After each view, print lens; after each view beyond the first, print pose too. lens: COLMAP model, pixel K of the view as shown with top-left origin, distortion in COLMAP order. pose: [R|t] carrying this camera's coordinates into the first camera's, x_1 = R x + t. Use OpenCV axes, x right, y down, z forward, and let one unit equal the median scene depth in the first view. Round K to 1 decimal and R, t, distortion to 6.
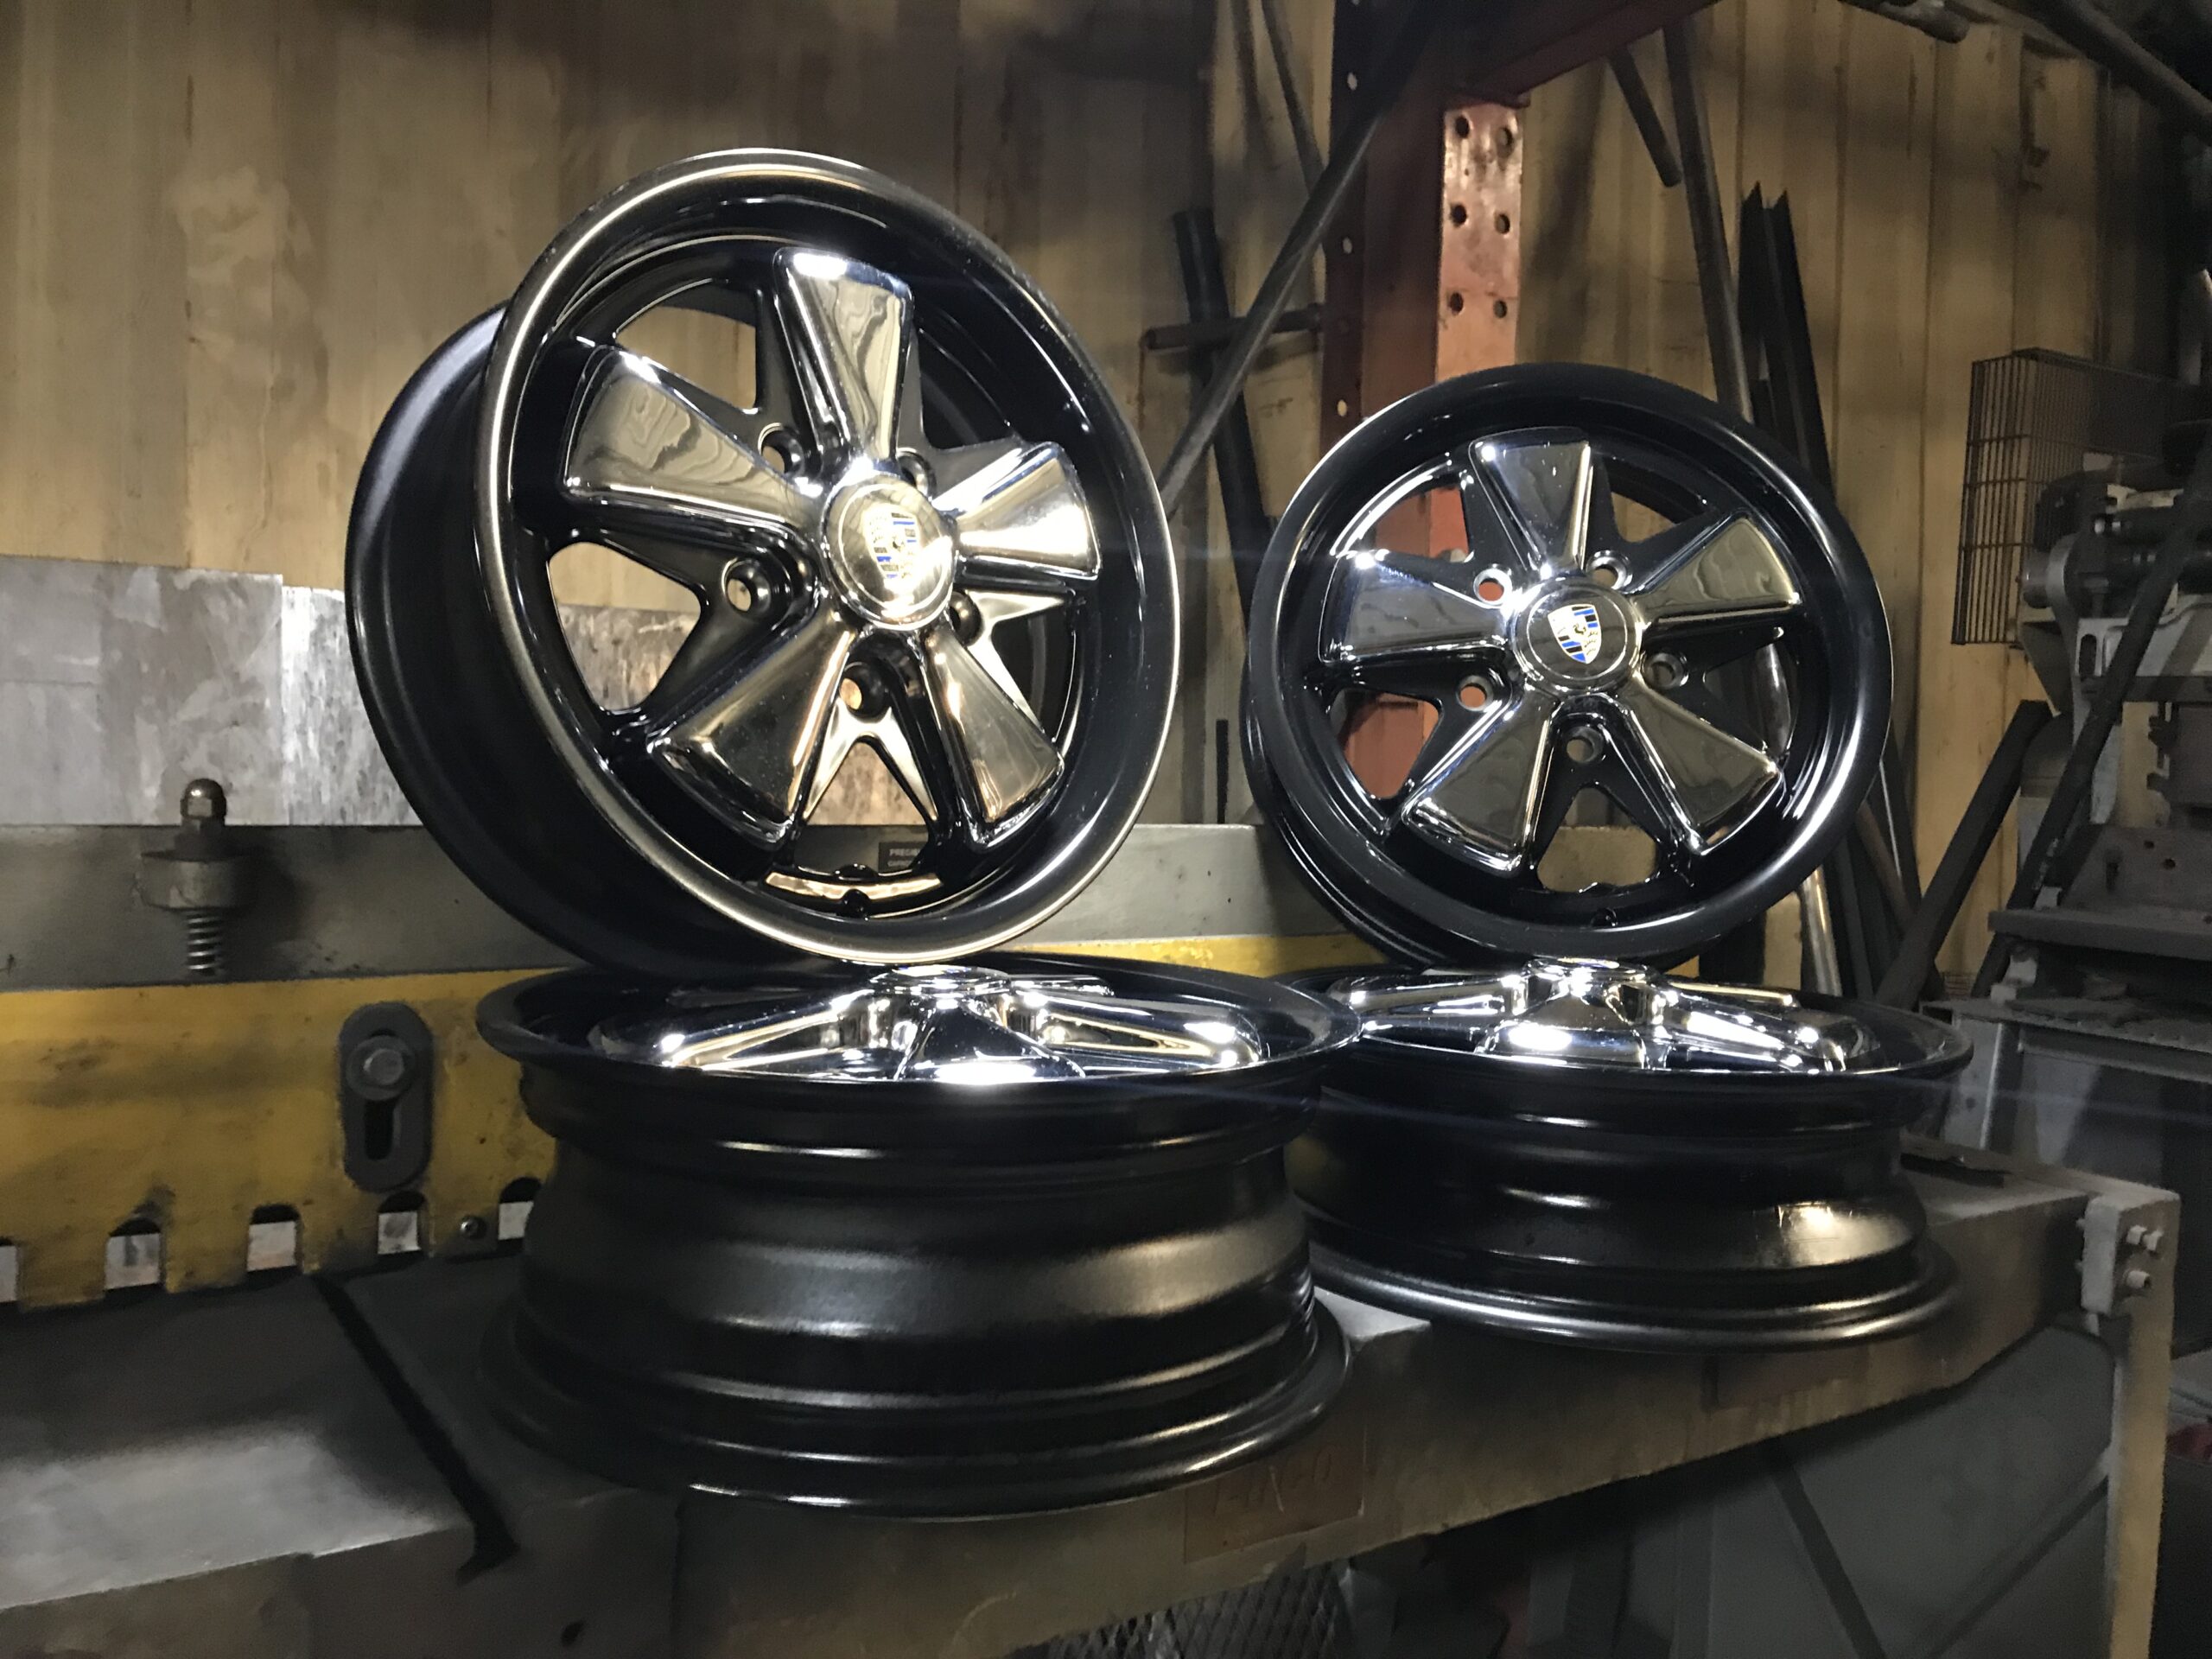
lens RADIAL K [[1806.8, 0, 1096.6], [0, 1806.8, 806.1], [0, 0, 1]] dist [0.008462, 0.011250]
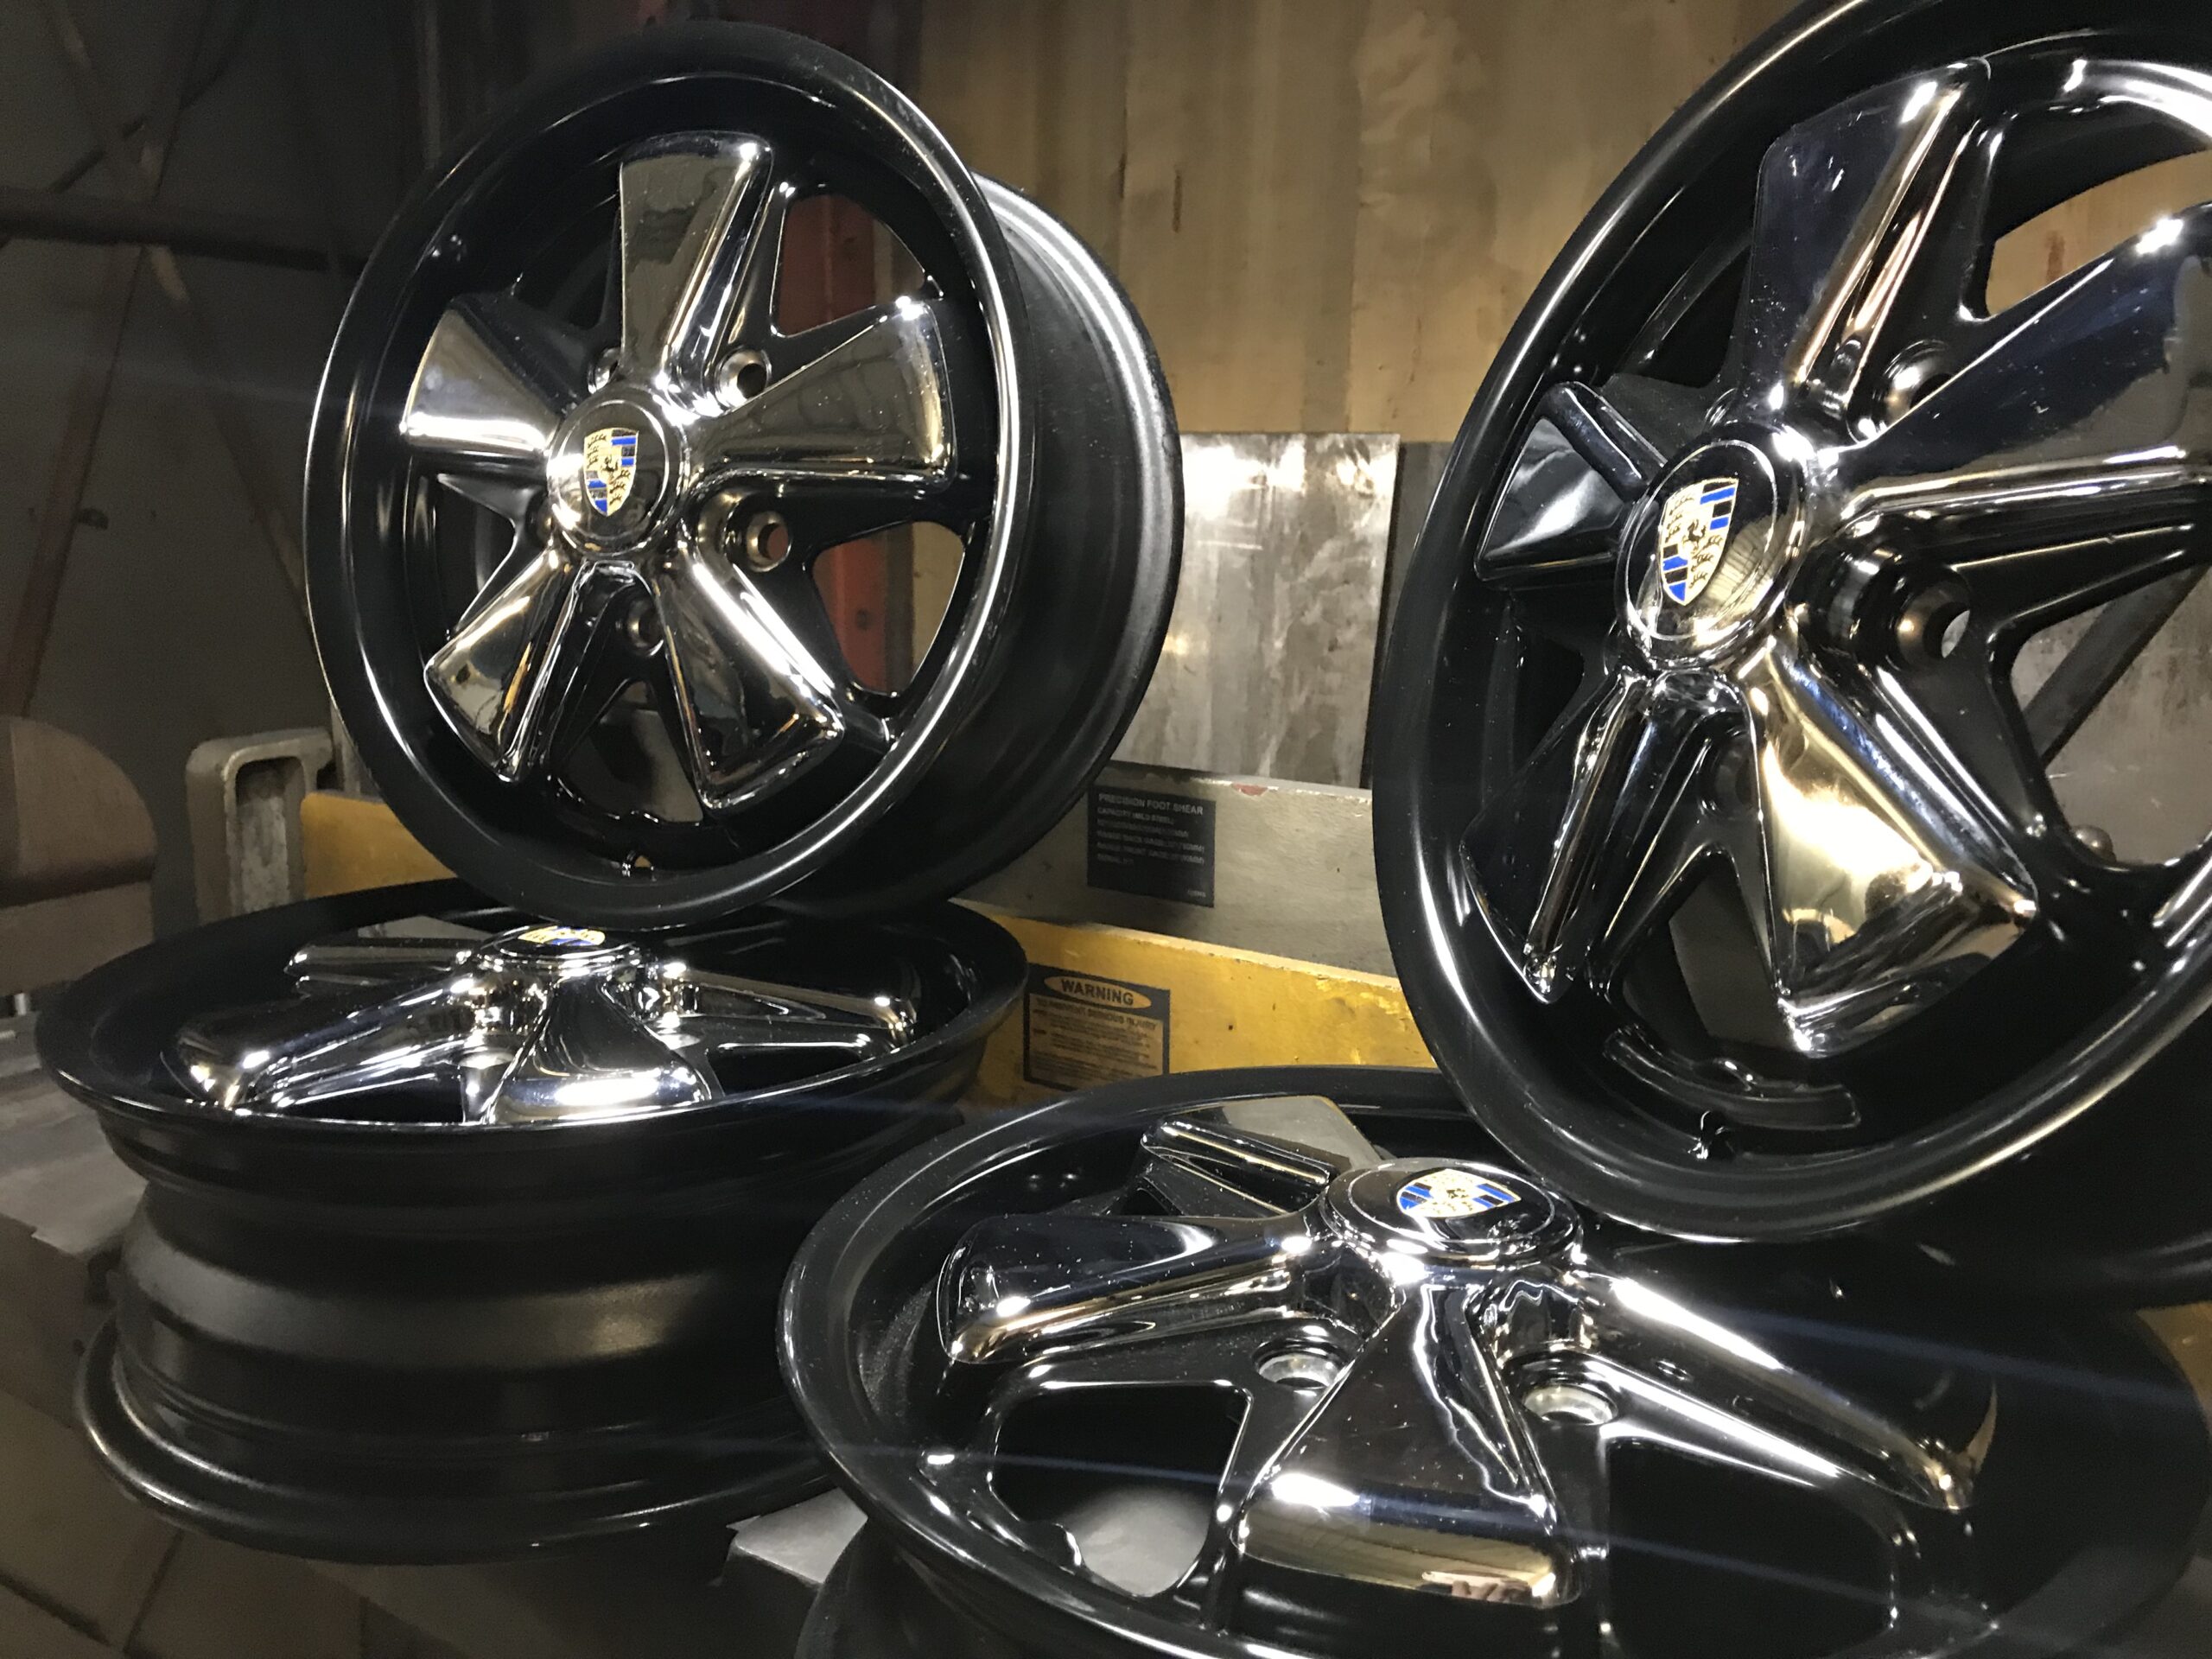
lens RADIAL K [[1822.5, 0, 1111.0], [0, 1822.5, 833.4], [0, 0, 1]] dist [-0.008718, 0.002603]
pose [[0.405505, 0.154699, -0.900907, 0.611261], [-0.036338, 0.987524, 0.153217, -0.081935], [0.913370, -0.029393, 0.406068, 0.627009]]
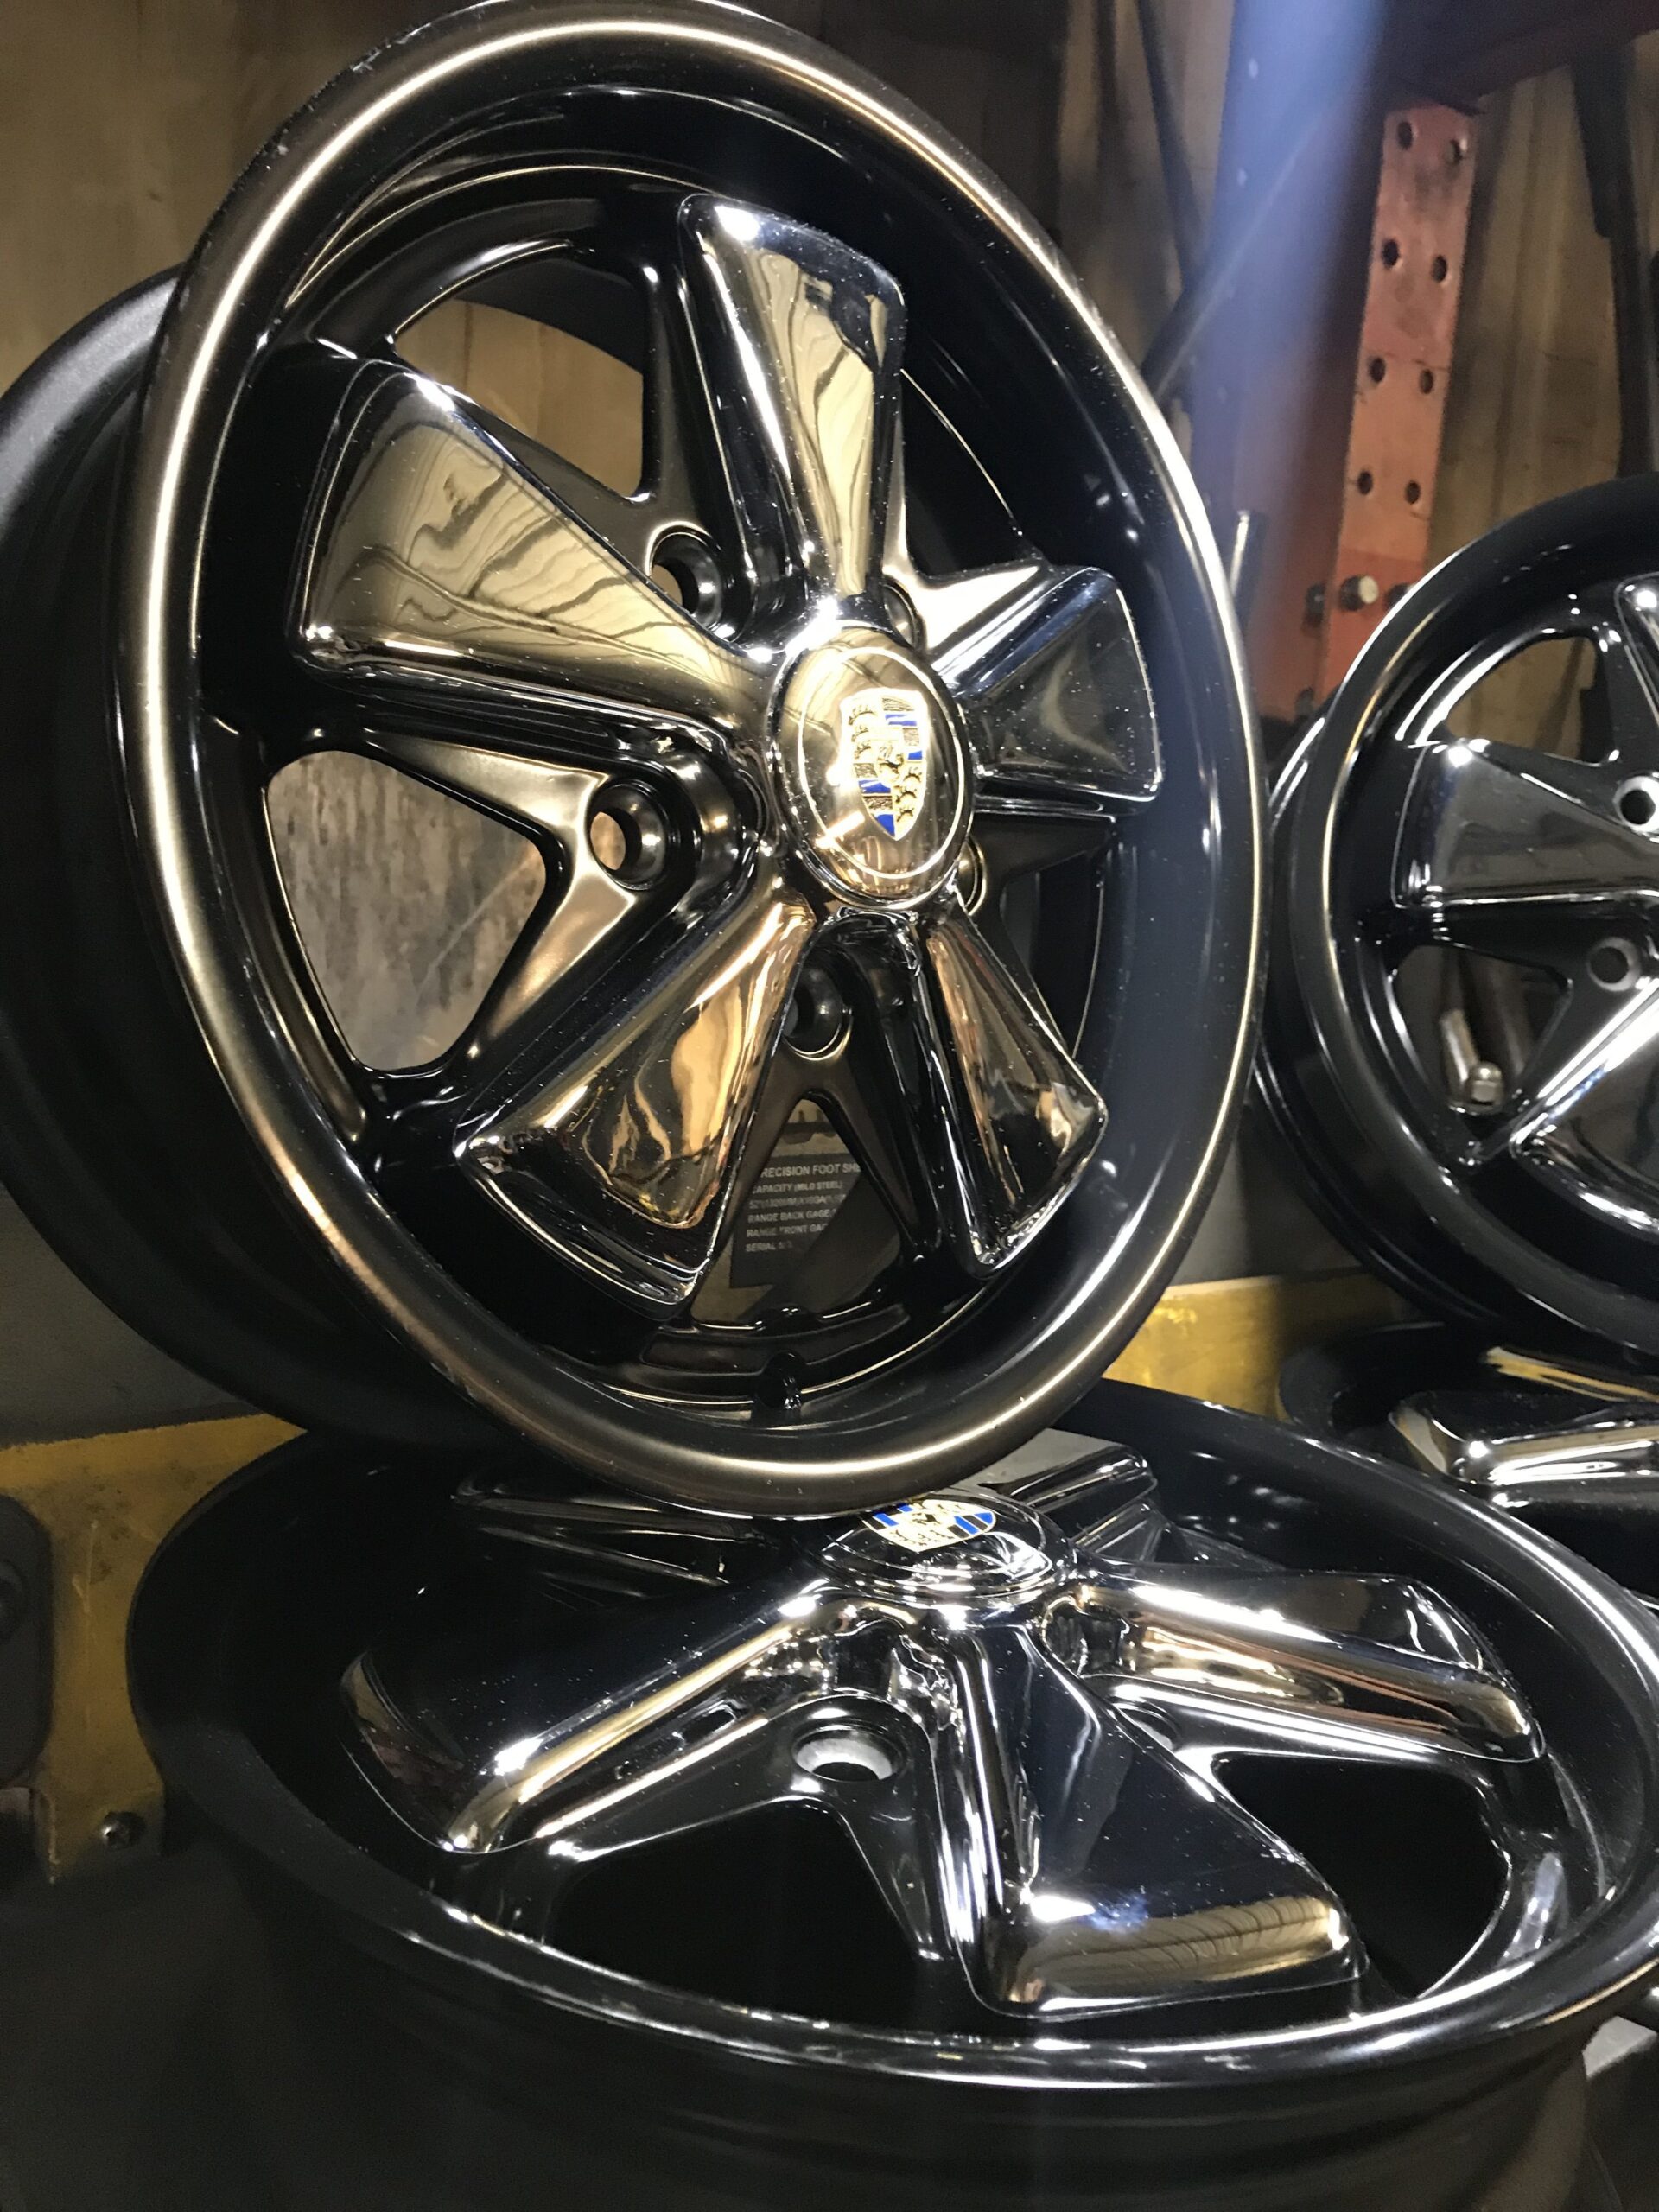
lens RADIAL K [[1826.2, 0, 839.0], [0, 1826.2, 1099.0], [0, 0, 1]] dist [-0.009517, 0.049509]
pose [[0.998221, 0.037969, 0.045963, -0.108197], [-0.043051, 0.992414, 0.115160, -0.076467], [-0.041241, -0.116933, 0.992283, 0.313454]]
